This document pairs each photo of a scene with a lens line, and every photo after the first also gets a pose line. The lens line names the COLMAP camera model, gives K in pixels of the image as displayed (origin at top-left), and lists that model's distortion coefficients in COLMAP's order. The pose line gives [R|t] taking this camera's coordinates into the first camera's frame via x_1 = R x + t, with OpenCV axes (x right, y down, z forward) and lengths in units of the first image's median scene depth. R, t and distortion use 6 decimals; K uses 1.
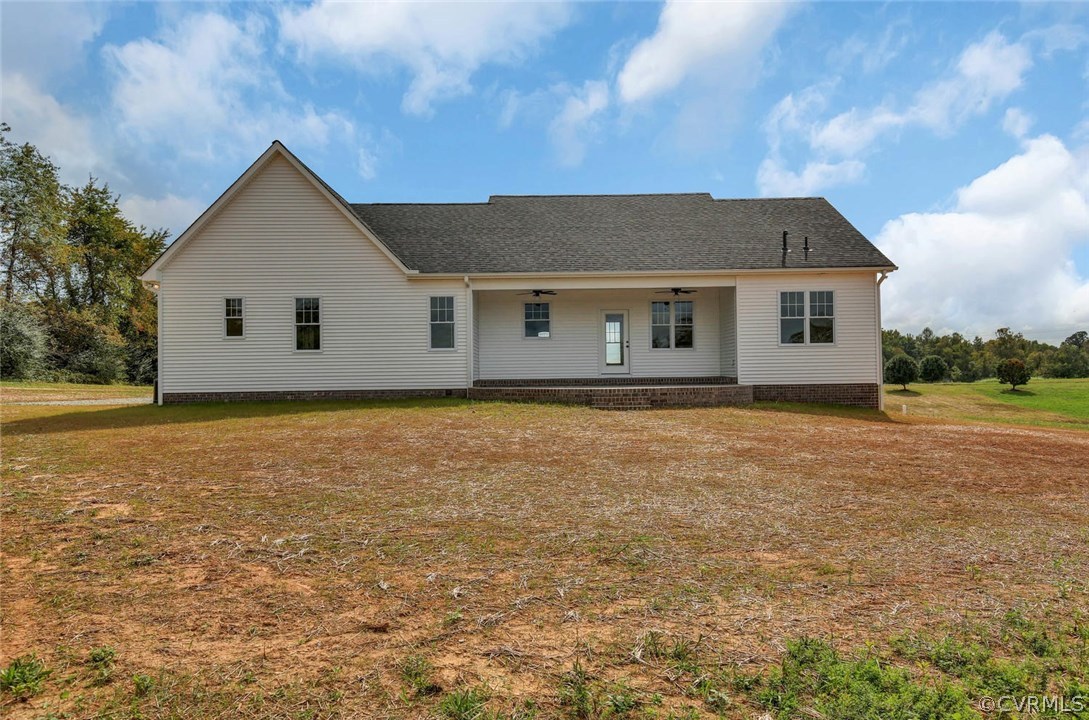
lens RADIAL K [[926.3, 0, 544.0], [0, 926.3, 380.1], [0, 0, 1]] dist [0.008640, 0.000541]
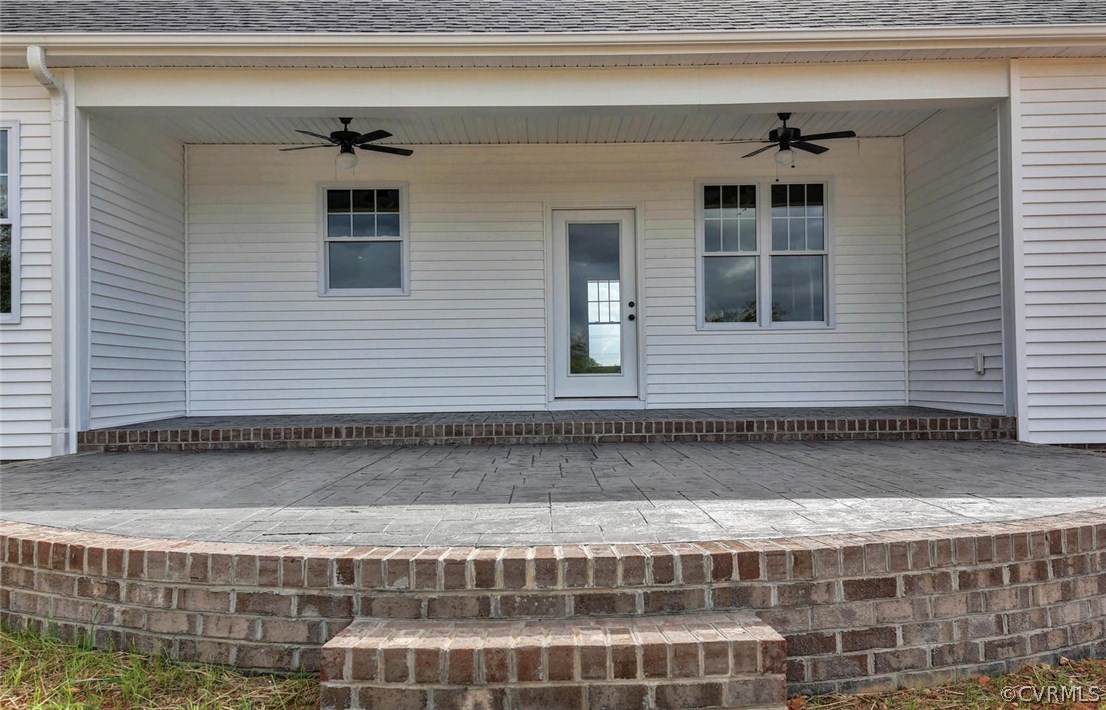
lens RADIAL K [[951.6, 0, 553.0], [0, 951.6, 355.0], [0, 0, 1]] dist [0.043963, 0.000098]
pose [[0.999991, 0.001975, -0.003688, 0.068043], [-0.002092, 0.999480, -0.032178, -0.012233], [0.003623, 0.032185, 0.999475, 0.705125]]
